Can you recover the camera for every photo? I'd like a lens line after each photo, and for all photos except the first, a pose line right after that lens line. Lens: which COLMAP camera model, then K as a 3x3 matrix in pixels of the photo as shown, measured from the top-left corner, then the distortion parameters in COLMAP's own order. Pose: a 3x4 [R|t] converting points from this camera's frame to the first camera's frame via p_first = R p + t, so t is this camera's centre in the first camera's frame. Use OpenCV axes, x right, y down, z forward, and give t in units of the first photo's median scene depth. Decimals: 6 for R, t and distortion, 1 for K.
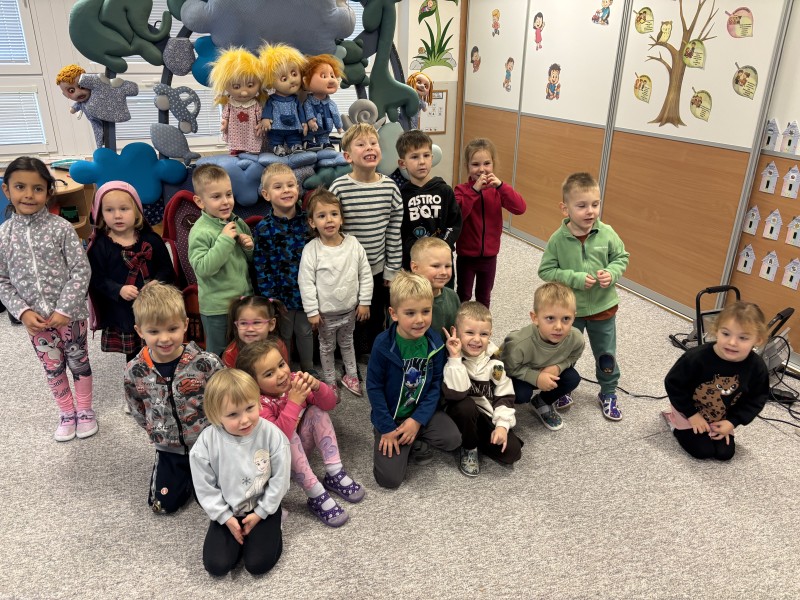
lens RADIAL K [[595.4, 0, 388.3], [0, 595.4, 303.0], [0, 0, 1]] dist [0.009441, -0.007896]
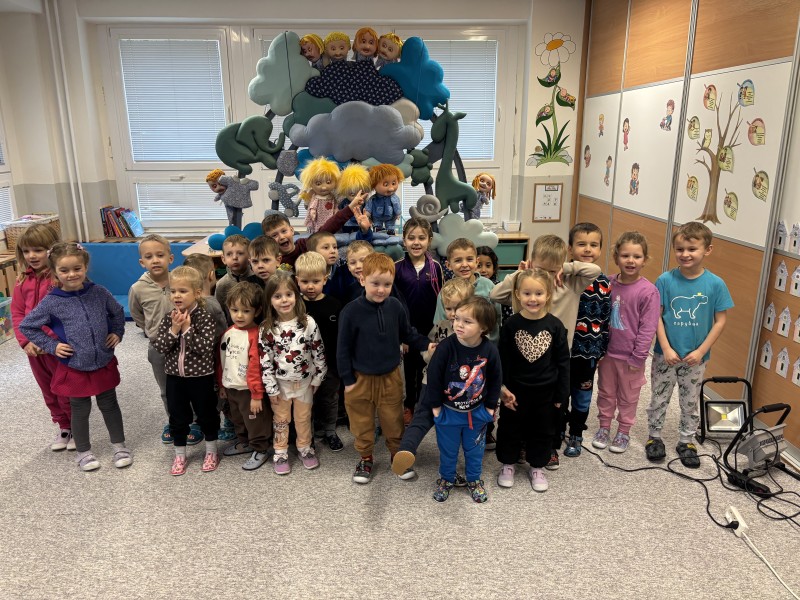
lens RADIAL K [[595.7, 0, 400.0], [0, 595.7, 300.0], [0, 0, 1]] dist [-0.000791, 0.003542]
pose [[0.942042, 0.074972, -0.327011, 0.327321], [-0.117975, 0.986487, -0.113693, 0.022542], [0.314068, 0.145683, 0.938157, -0.147055]]
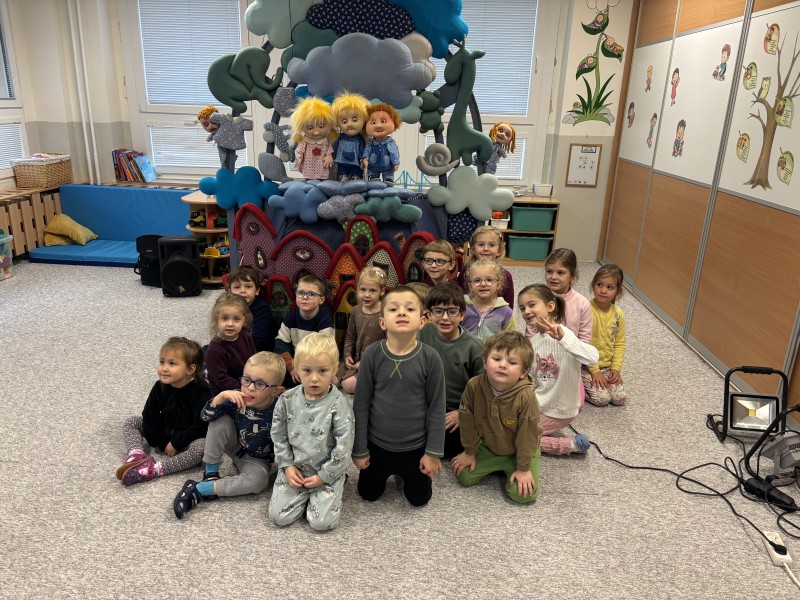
lens RADIAL K [[599.5, 0, 394.6], [0, 599.5, 300.8], [0, 0, 1]] dist [0.000597, -0.007208]
pose [[0.906229, 0.150407, -0.395128, 0.375621], [-0.184431, 0.981606, -0.049342, 0.017238], [0.380439, 0.117589, 0.917300, -0.021540]]
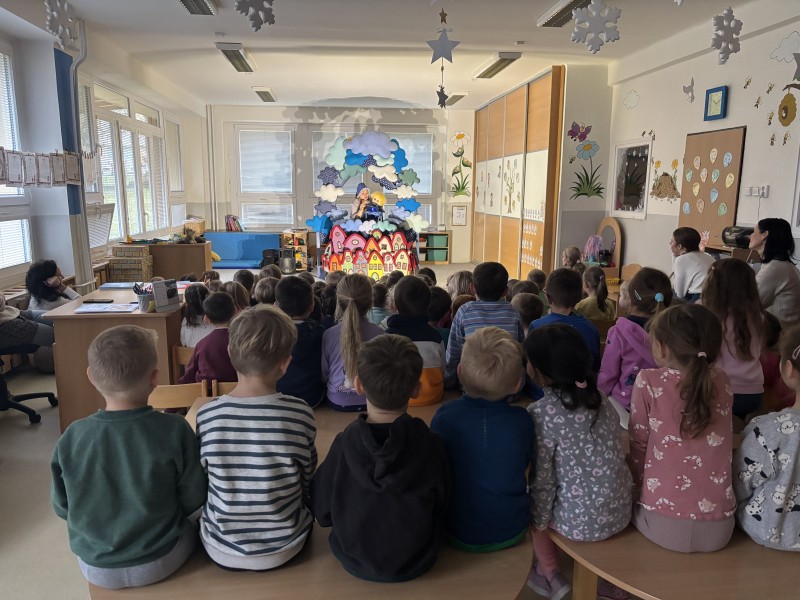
lens RADIAL K [[599.5, 0, 394.6], [0, 599.5, 300.8], [0, 0, 1]] dist [0.000597, -0.007208]
pose [[0.959107, 0.047205, -0.279080, 0.788210], [-0.107307, 0.973031, -0.204195, 0.728528], [0.261915, 0.225792, 0.938306, -1.661659]]
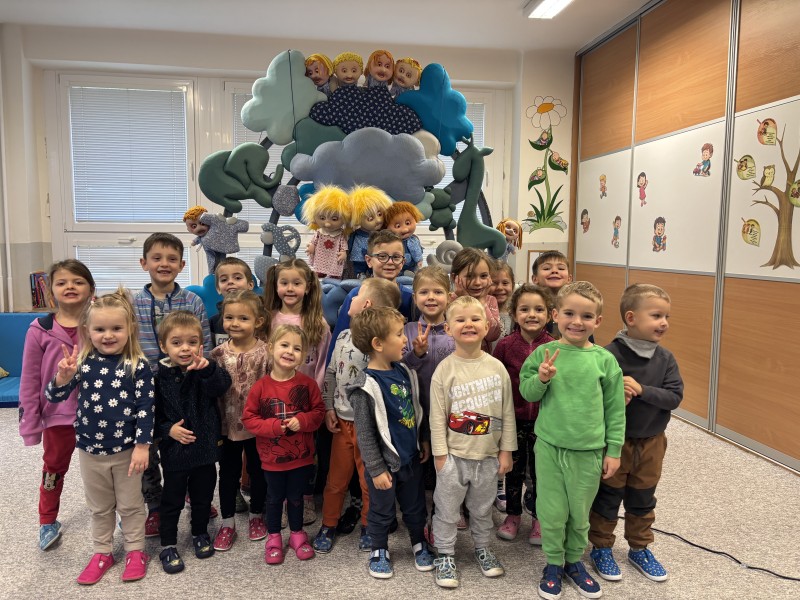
lens RADIAL K [[595.4, 0, 388.3], [0, 595.4, 303.0], [0, 0, 1]] dist [0.009441, -0.007896]
pose [[0.971285, 0.022349, -0.236868, 0.104607], [-0.091030, 0.954734, -0.283189, 0.073715], [0.219817, 0.296619, 0.929353, 0.031391]]
